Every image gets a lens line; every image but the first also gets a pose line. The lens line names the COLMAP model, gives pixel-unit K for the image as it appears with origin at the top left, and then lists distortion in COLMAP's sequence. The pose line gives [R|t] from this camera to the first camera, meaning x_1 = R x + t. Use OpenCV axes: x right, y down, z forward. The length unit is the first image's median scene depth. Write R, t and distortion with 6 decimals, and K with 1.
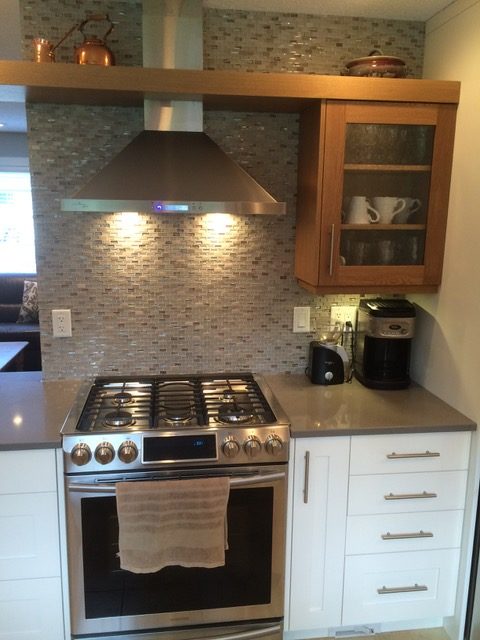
lens RADIAL K [[550.3, 0, 240.0], [0, 550.3, 320.0], [0, 0, 1]] dist [0.056602, -0.084962]
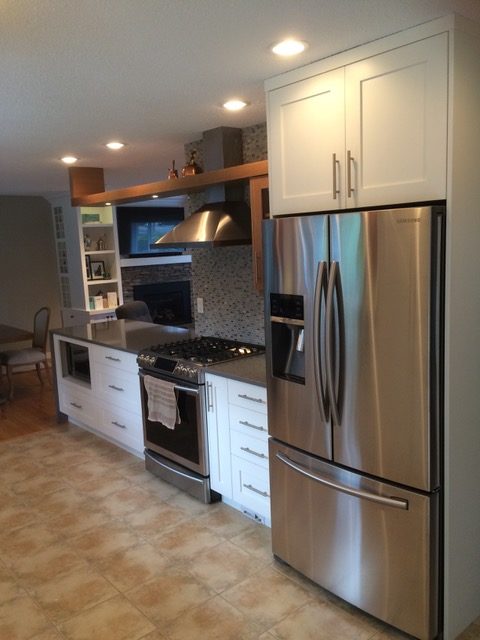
lens RADIAL K [[550.3, 0, 240.0], [0, 550.3, 320.0], [0, 0, 1]] dist [0.056602, -0.084962]
pose [[0.541619, 0.085743, -0.836240, 1.427309], [-0.115361, 0.992954, 0.027094, -0.013143], [0.832671, 0.081795, 0.547694, 0.090975]]
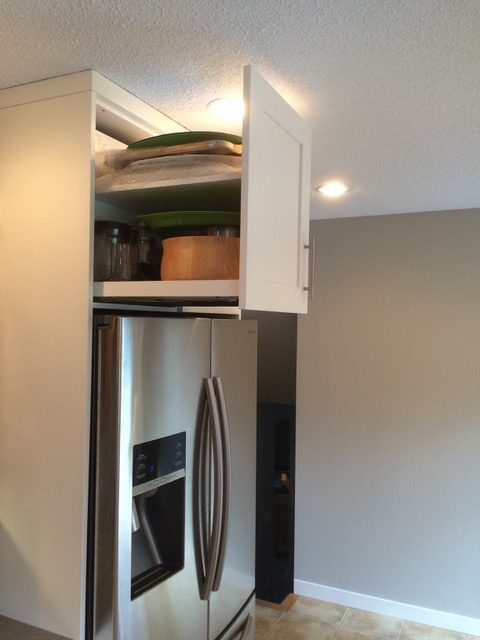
lens RADIAL K [[550.3, 0, 240.0], [0, 550.3, 320.0], [0, 0, 1]] dist [0.056602, -0.084962]
pose [[0.543006, -0.009534, 0.839675, -0.070359], [0.160917, 0.982586, -0.092906, -0.115786], [-0.824166, 0.185566, 0.535084, 0.306358]]
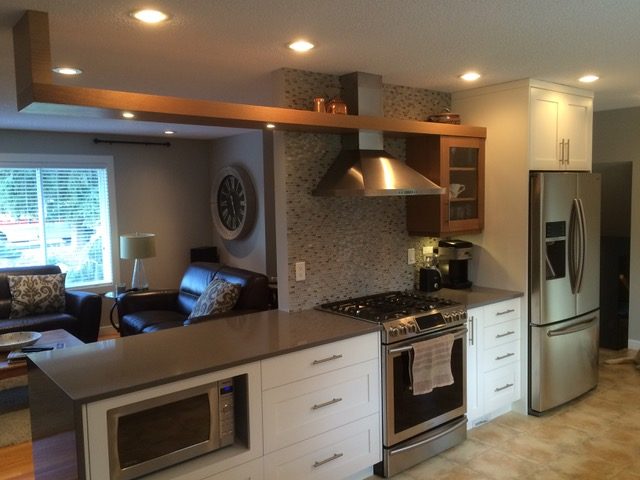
lens RADIAL K [[550.3, 0, 323.9], [0, 550.3, 243.0], [0, 0, 1]] dist [0.056602, -0.084962]
pose [[0.851228, -0.079971, 0.518667, -1.115568], [0.136224, 0.988115, -0.071215, 0.048563], [-0.506808, 0.131275, 0.852005, -0.344988]]
